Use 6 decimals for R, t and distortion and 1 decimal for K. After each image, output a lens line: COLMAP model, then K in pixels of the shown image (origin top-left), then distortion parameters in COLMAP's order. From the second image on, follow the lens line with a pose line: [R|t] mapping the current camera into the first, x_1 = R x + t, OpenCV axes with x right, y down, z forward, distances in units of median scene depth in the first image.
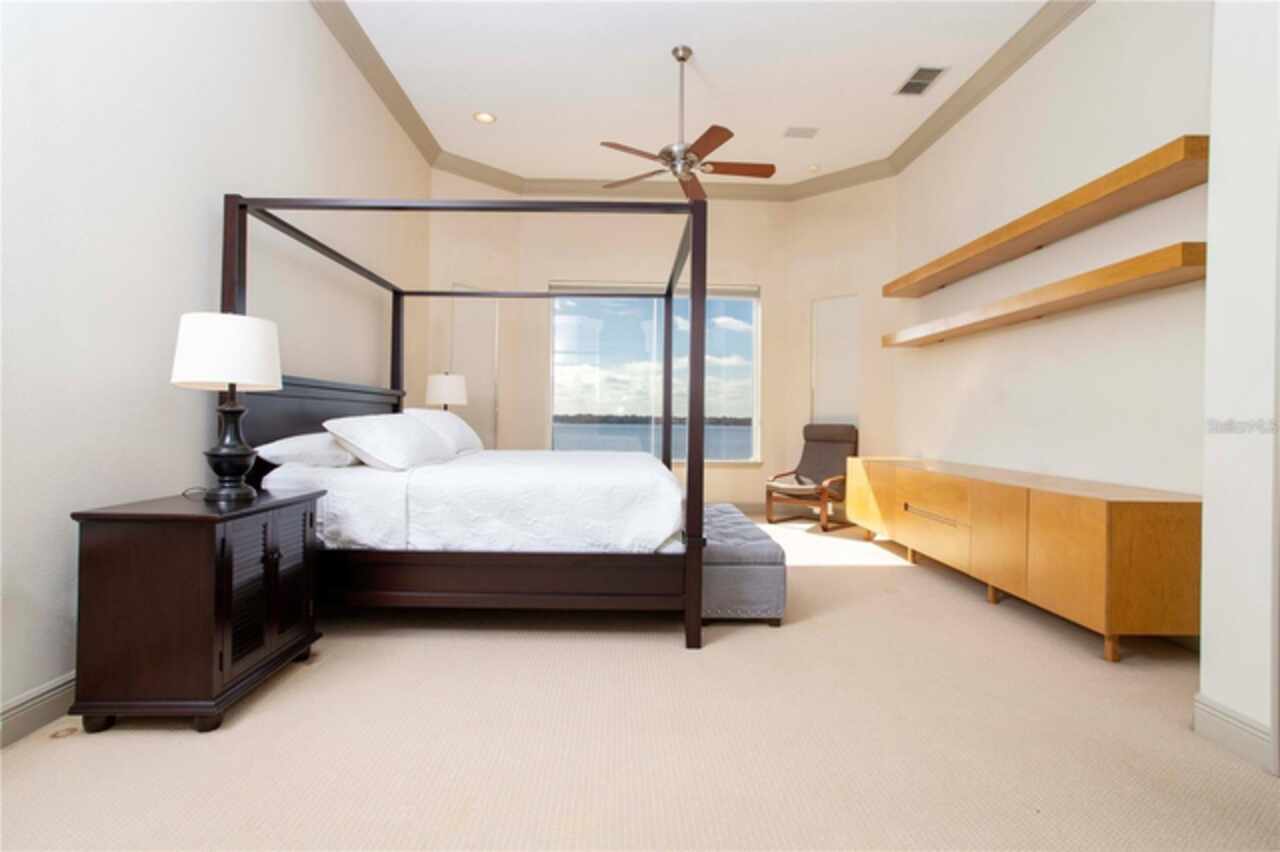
lens RADIAL K [[617.9, 0, 633.6], [0, 617.9, 420.4], [0, 0, 1]] dist [-0.054675, 0.037054]
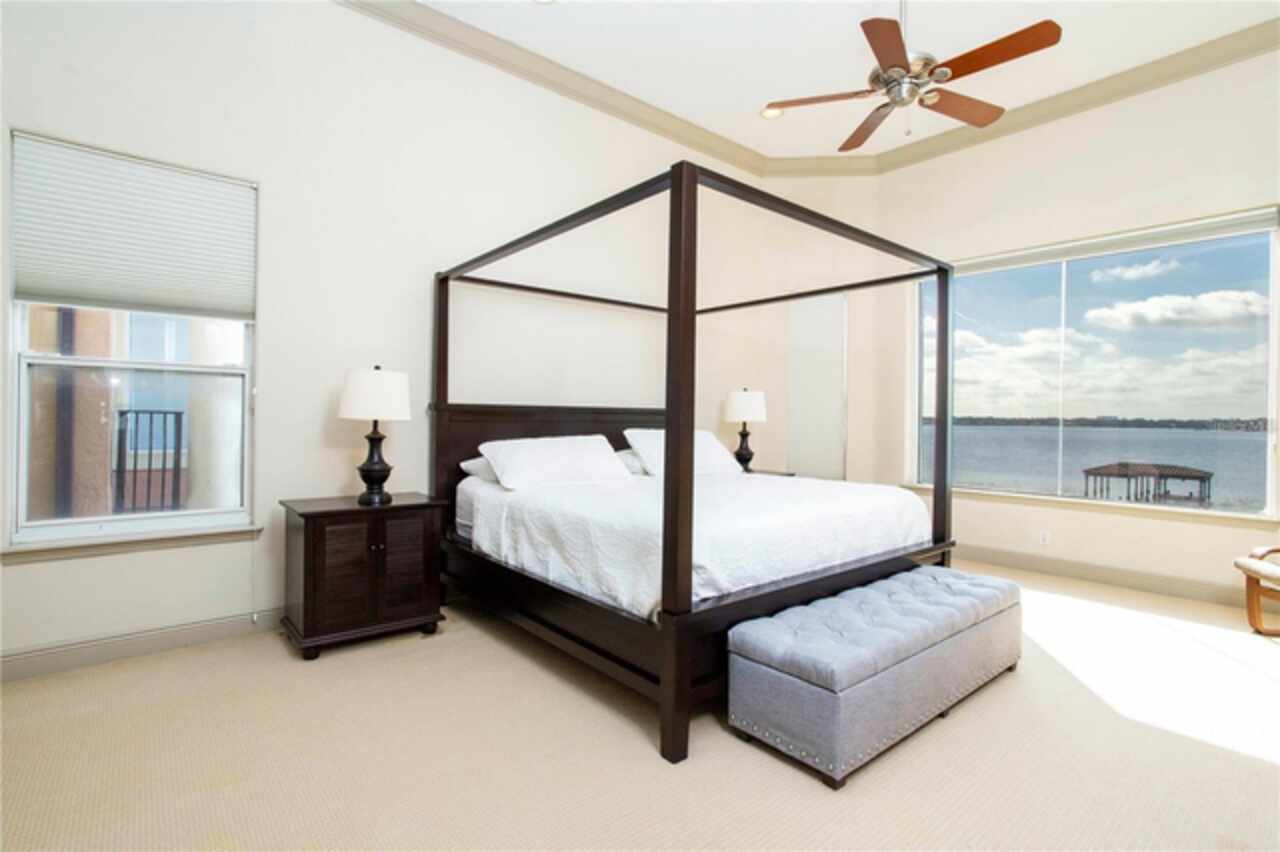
lens RADIAL K [[617.9, 0, 633.6], [0, 617.9, 420.4], [0, 0, 1]] dist [-0.054675, 0.037054]
pose [[0.627507, 0.005503, -0.778591, 0.623059], [-0.004836, 0.999983, 0.003170, -0.048226], [0.778596, 0.001776, 0.627523, 0.467269]]
